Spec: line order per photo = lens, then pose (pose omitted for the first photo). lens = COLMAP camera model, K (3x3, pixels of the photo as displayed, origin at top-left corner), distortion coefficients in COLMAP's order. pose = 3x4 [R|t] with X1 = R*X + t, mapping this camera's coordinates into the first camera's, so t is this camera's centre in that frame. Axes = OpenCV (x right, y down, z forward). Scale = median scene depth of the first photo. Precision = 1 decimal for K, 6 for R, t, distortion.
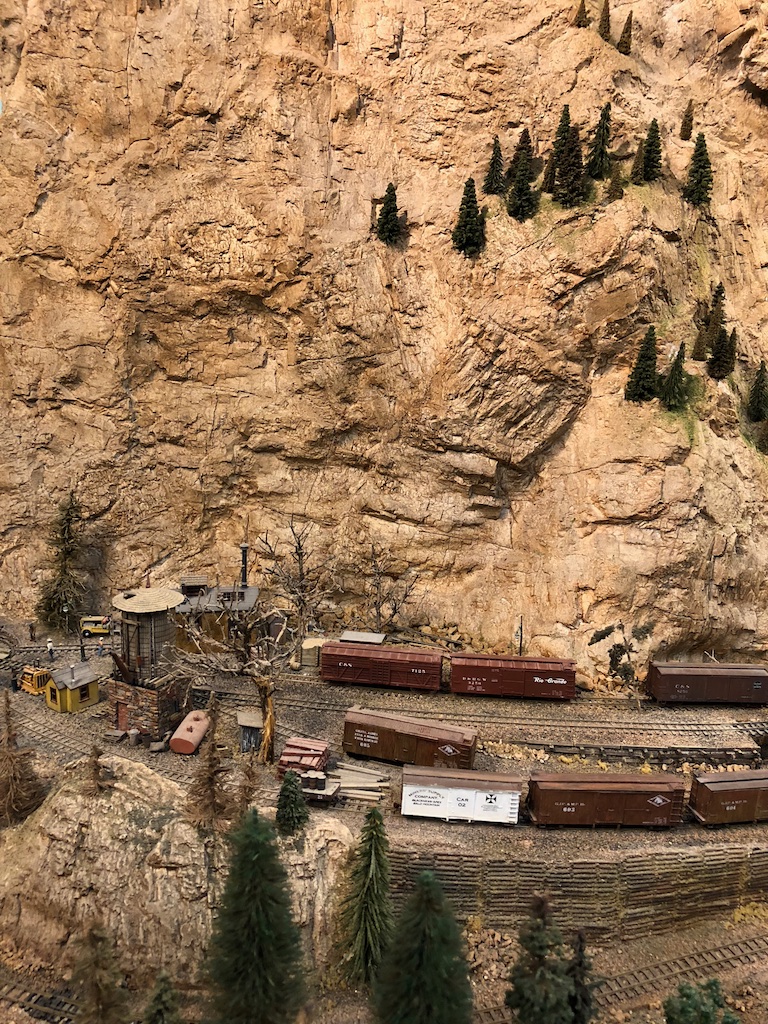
lens RADIAL K [[830.5, 0, 387.6], [0, 830.5, 518.4], [0, 0, 1]] dist [0.156059, -0.500166]
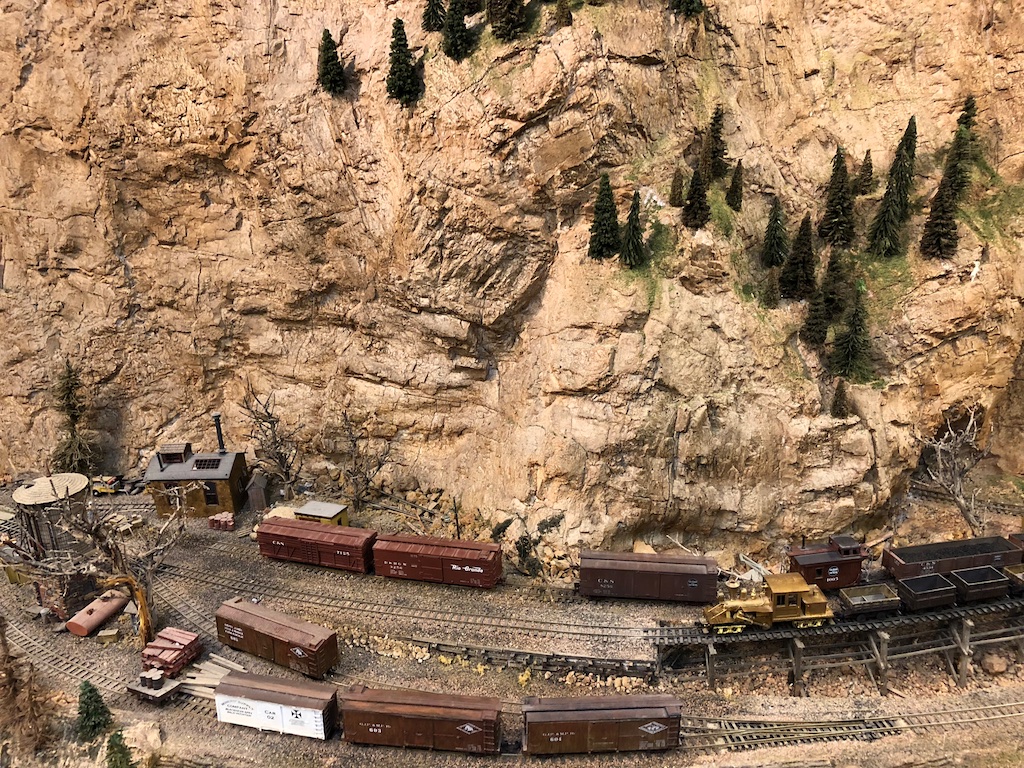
lens RADIAL K [[820.9, 0, 510.2], [0, 820.9, 398.4], [0, 0, 1]] dist [0.041242, -0.075950]
pose [[0.979201, 0.001777, -0.202883, 0.363259], [0.021617, 0.993356, 0.113032, -0.087180], [0.201736, -0.115067, 0.972657, 0.102598]]
